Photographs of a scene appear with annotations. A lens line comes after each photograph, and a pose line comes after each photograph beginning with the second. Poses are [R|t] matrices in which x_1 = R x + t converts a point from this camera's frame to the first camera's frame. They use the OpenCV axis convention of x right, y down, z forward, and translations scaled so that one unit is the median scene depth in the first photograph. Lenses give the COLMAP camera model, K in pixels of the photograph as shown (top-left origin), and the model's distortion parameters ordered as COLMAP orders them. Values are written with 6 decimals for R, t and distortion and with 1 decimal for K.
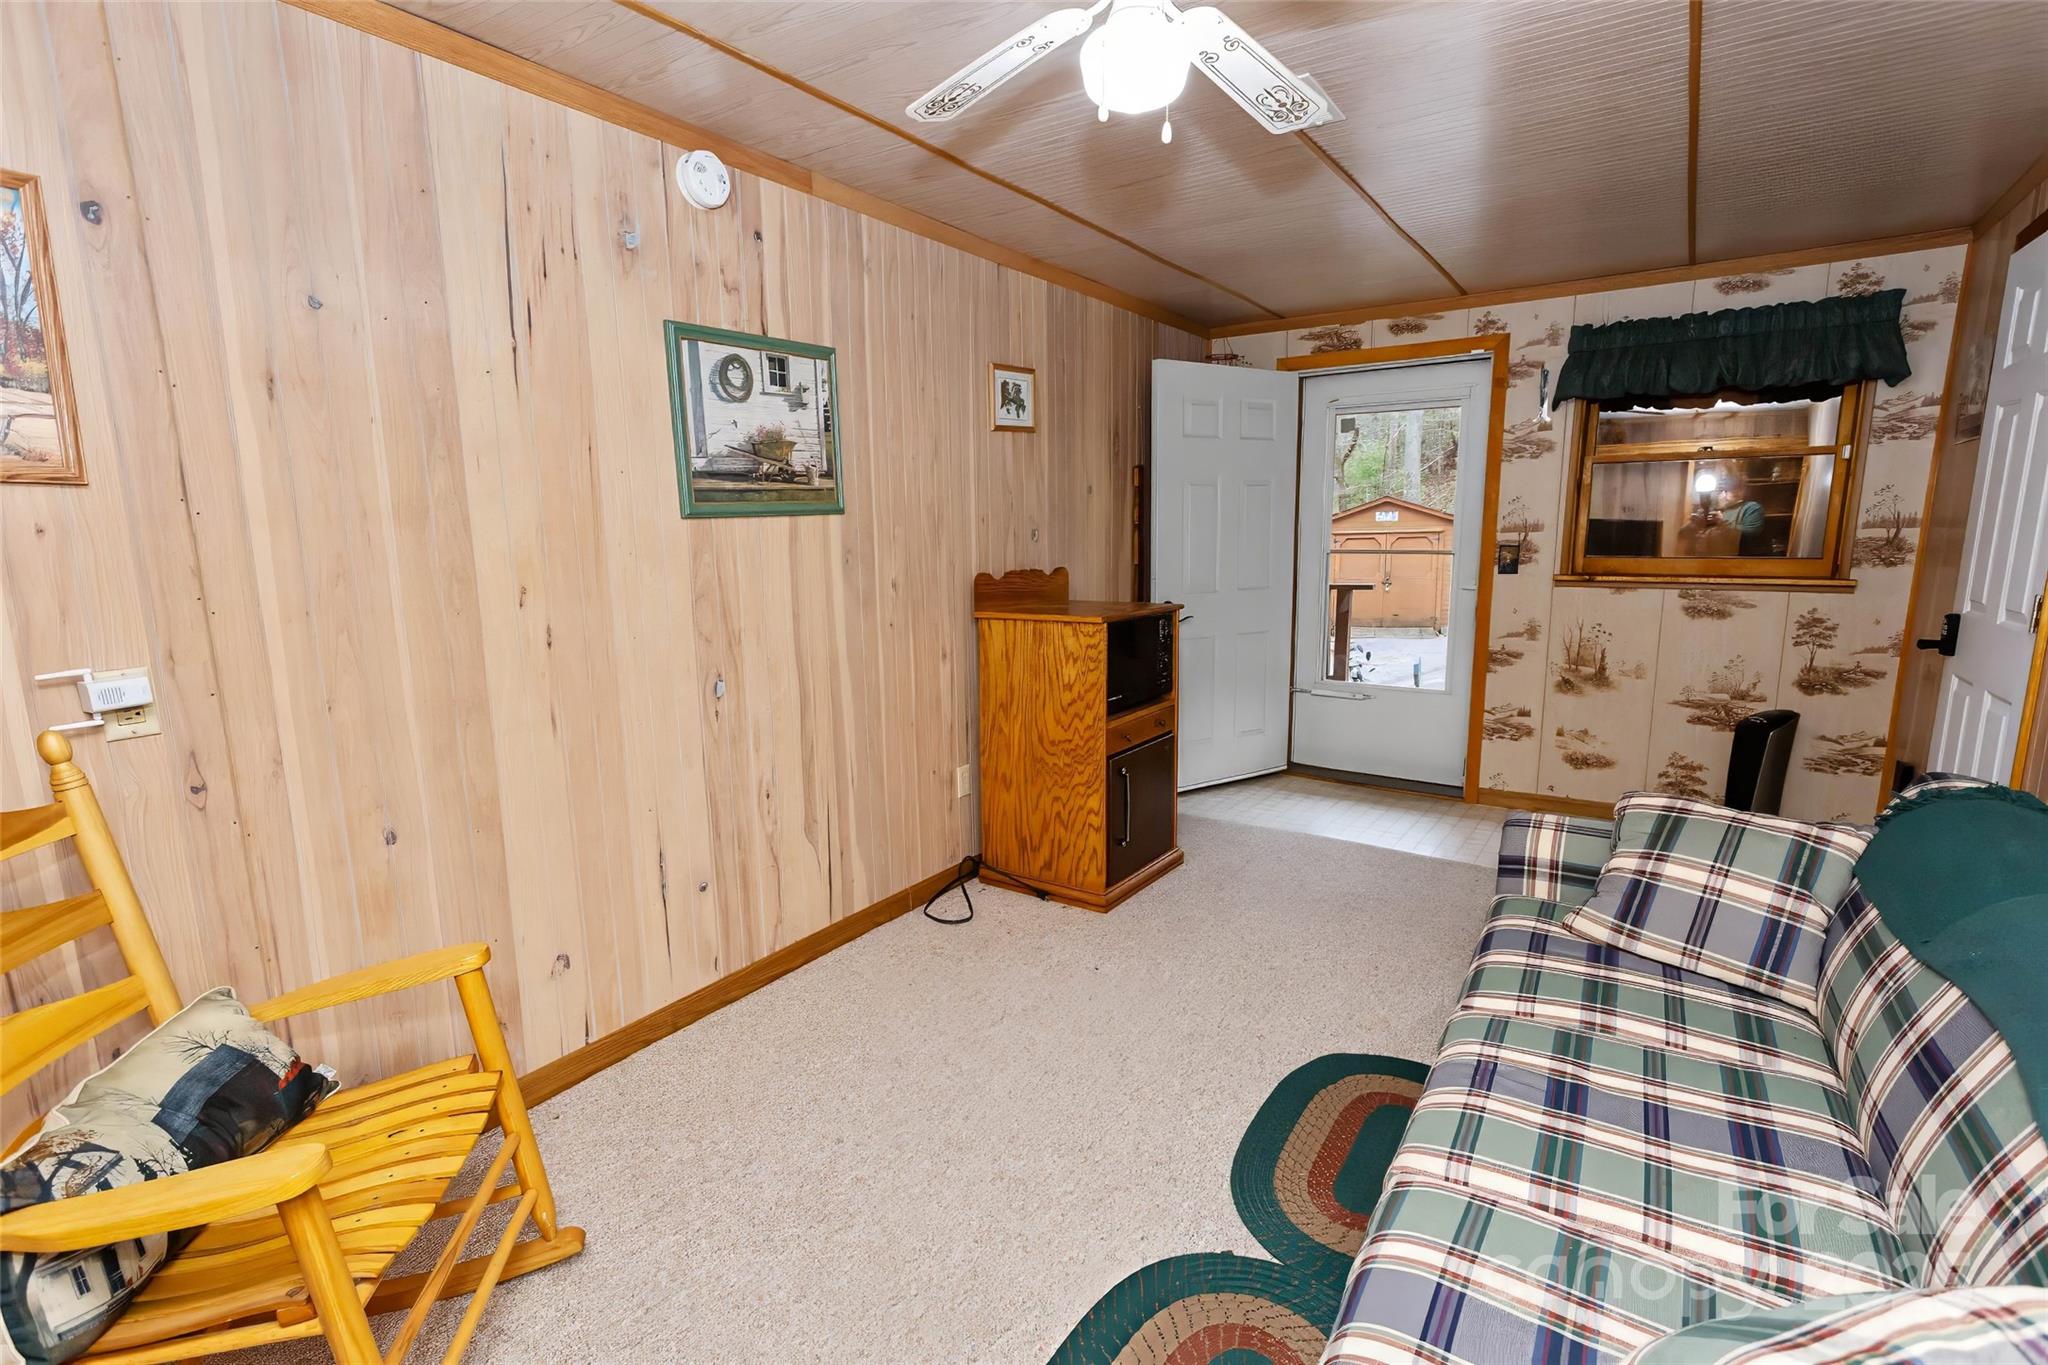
lens RADIAL K [[980.3, 0, 1022.4], [0, 980.3, 692.8], [0, 0, 1]] dist [0.004647, 0.001395]
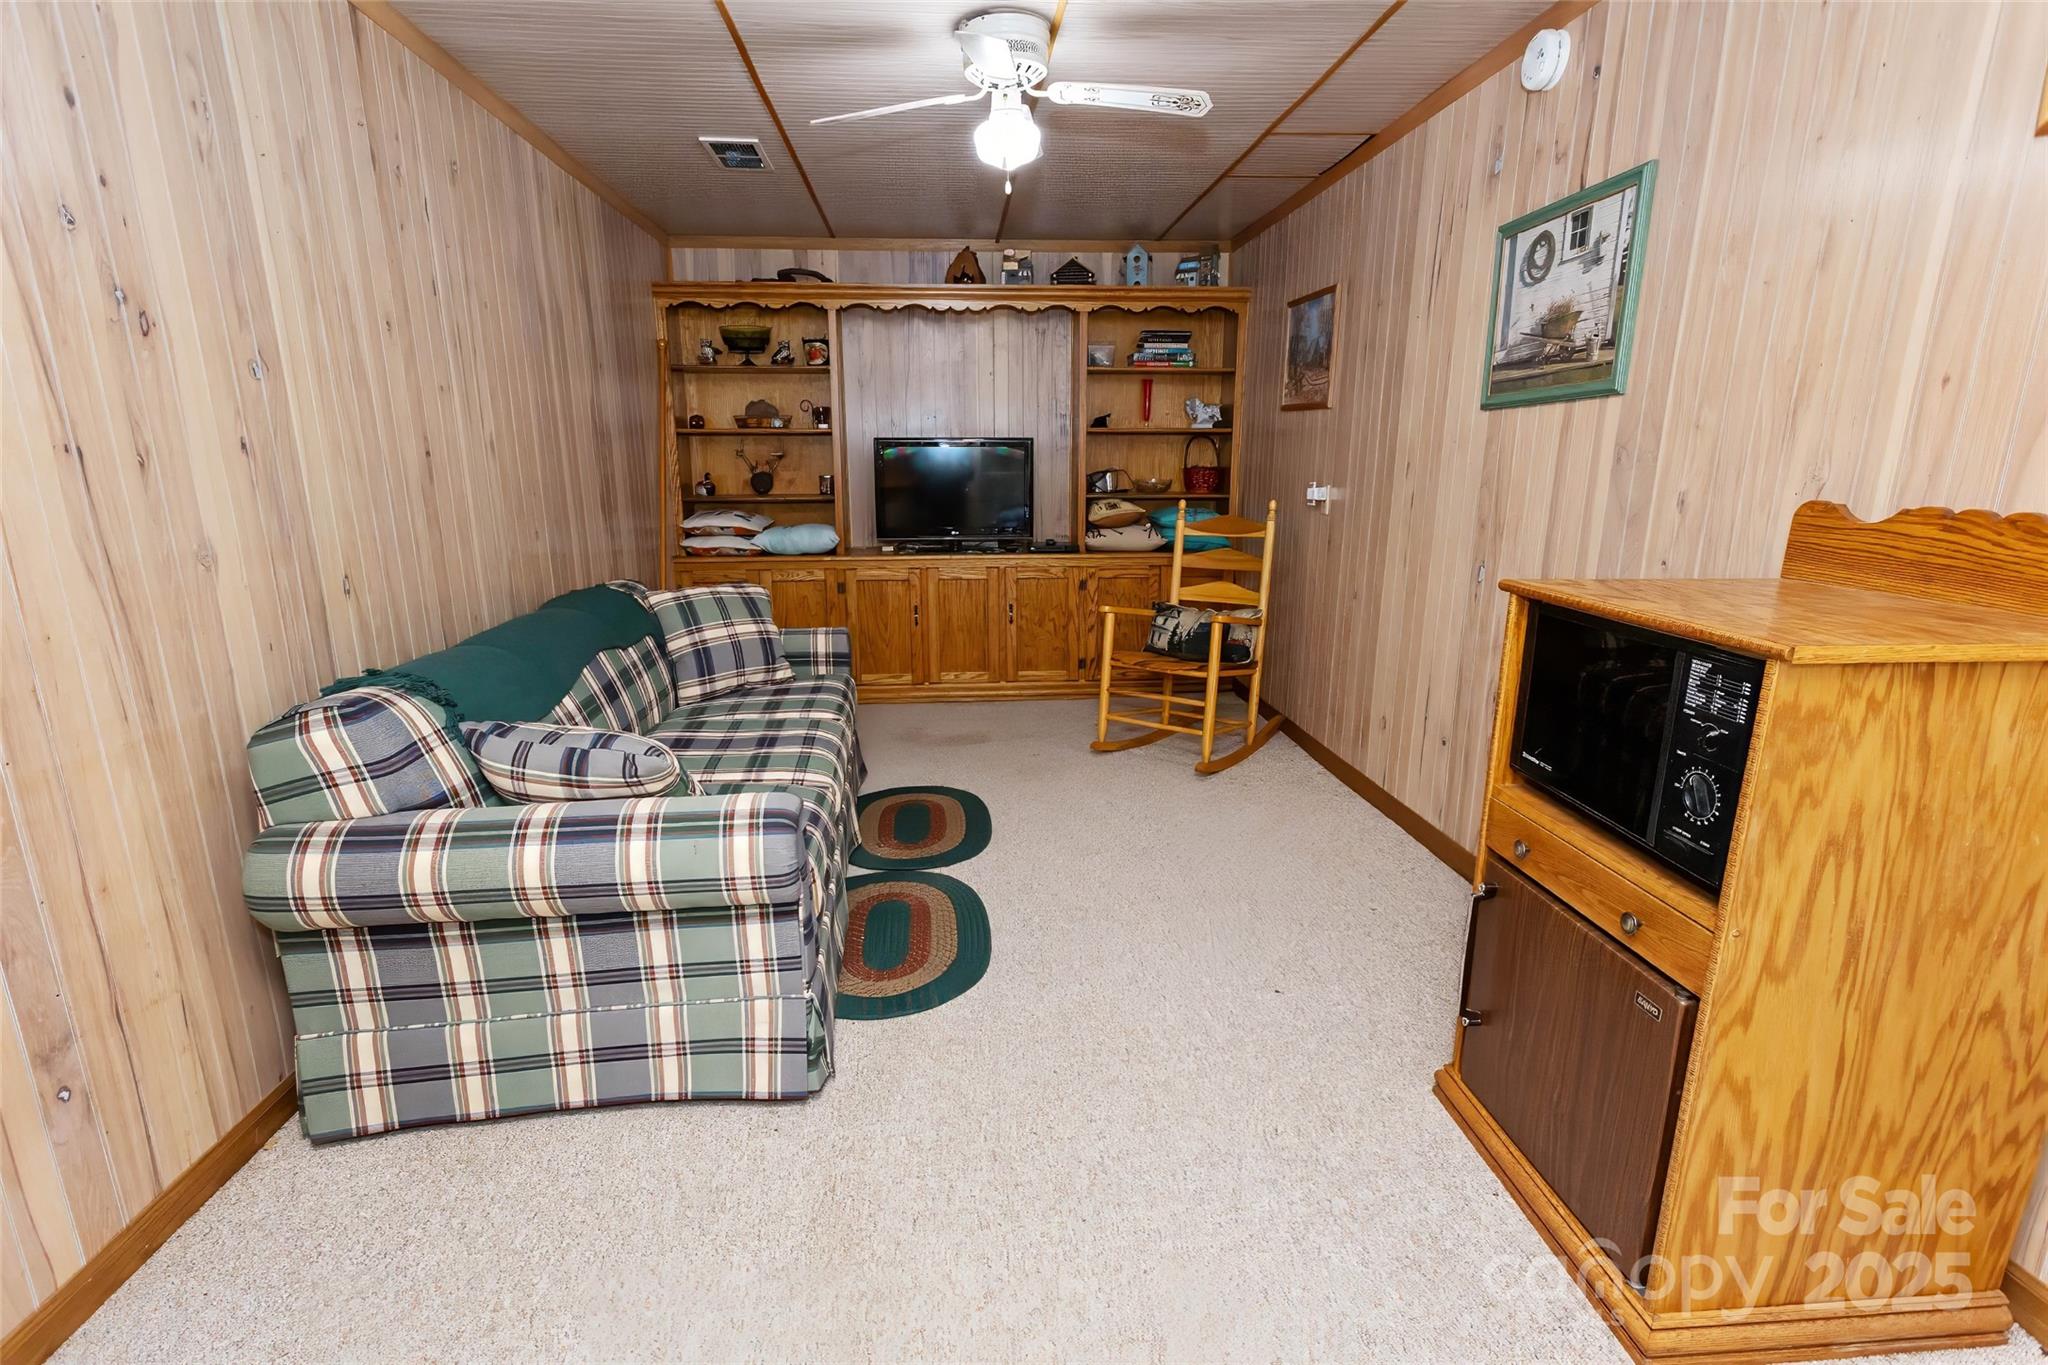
lens RADIAL K [[980.3, 0, 1022.4], [0, 980.3, 692.8], [0, 0, 1]] dist [0.004647, 0.001395]
pose [[-0.782753, 0.163942, -0.600350, 0.738886], [-0.093732, 0.922616, 0.374157, -0.236298], [0.615233, 0.349145, -0.706814, 1.492390]]
